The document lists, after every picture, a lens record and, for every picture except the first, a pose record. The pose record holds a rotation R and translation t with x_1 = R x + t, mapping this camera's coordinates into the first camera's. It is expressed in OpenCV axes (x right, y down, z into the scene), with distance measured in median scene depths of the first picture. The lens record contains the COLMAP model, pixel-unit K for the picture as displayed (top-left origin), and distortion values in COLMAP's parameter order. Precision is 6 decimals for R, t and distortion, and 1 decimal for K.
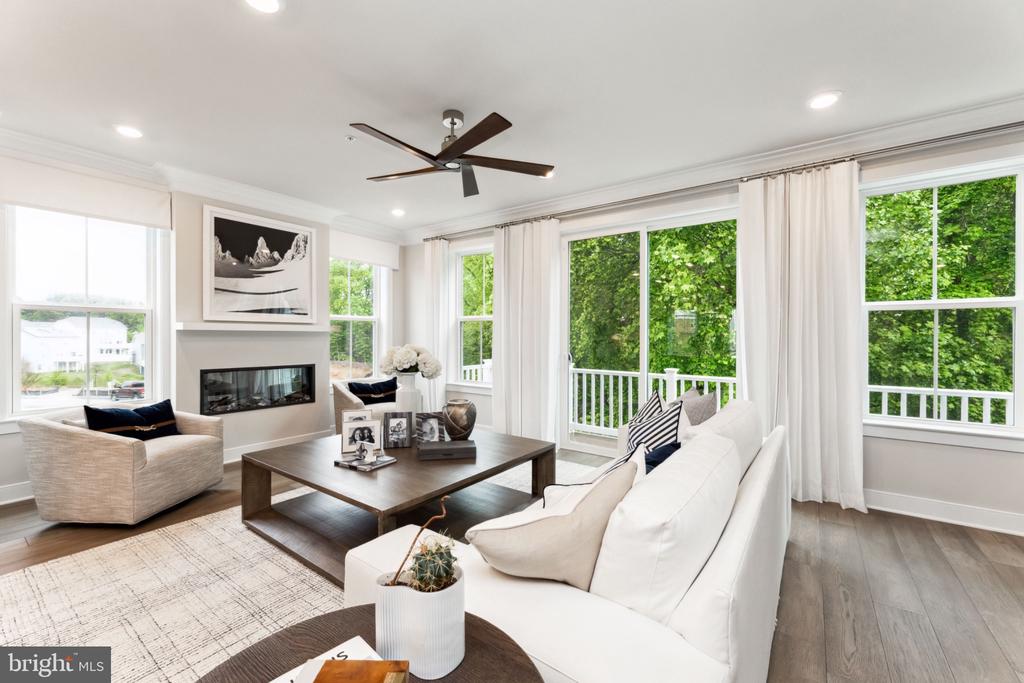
lens RADIAL K [[418.3, 0, 511.1], [0, 418.3, 339.9], [0, 0, 1]] dist [0.001874, 0.000496]
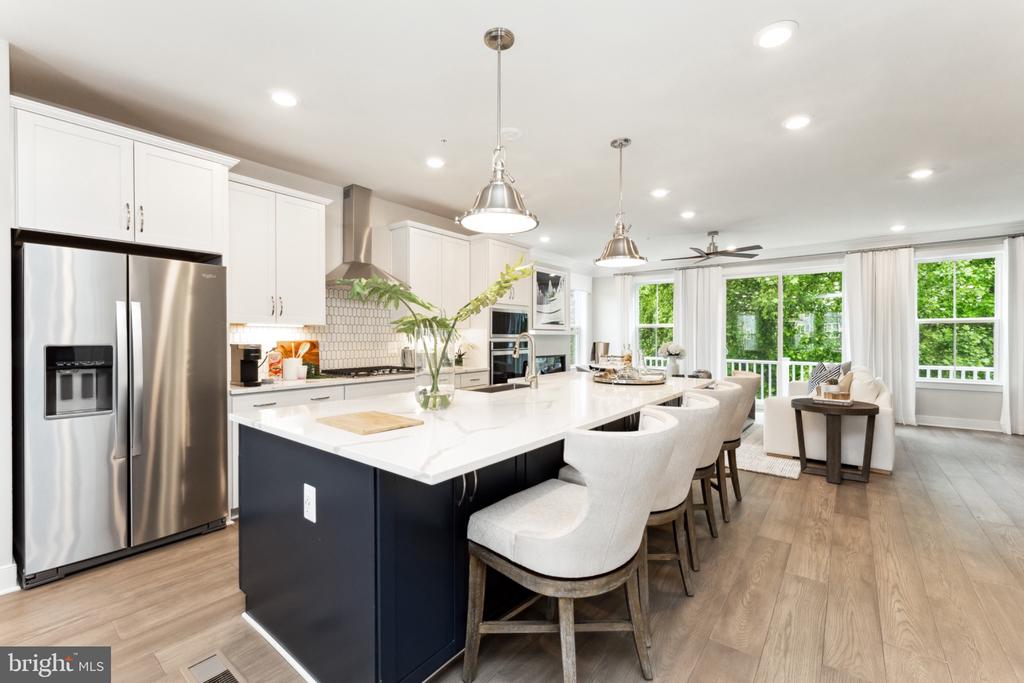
lens RADIAL K [[434.8, 0, 510.5], [0, 434.8, 341.2], [0, 0, 1]] dist [0.009160, -0.000504]
pose [[0.999306, -0.002796, -0.037133, -0.714940], [0.002790, 0.999996, -0.000227, 0.004074], [0.037134, 0.000123, 0.999310, -0.813953]]
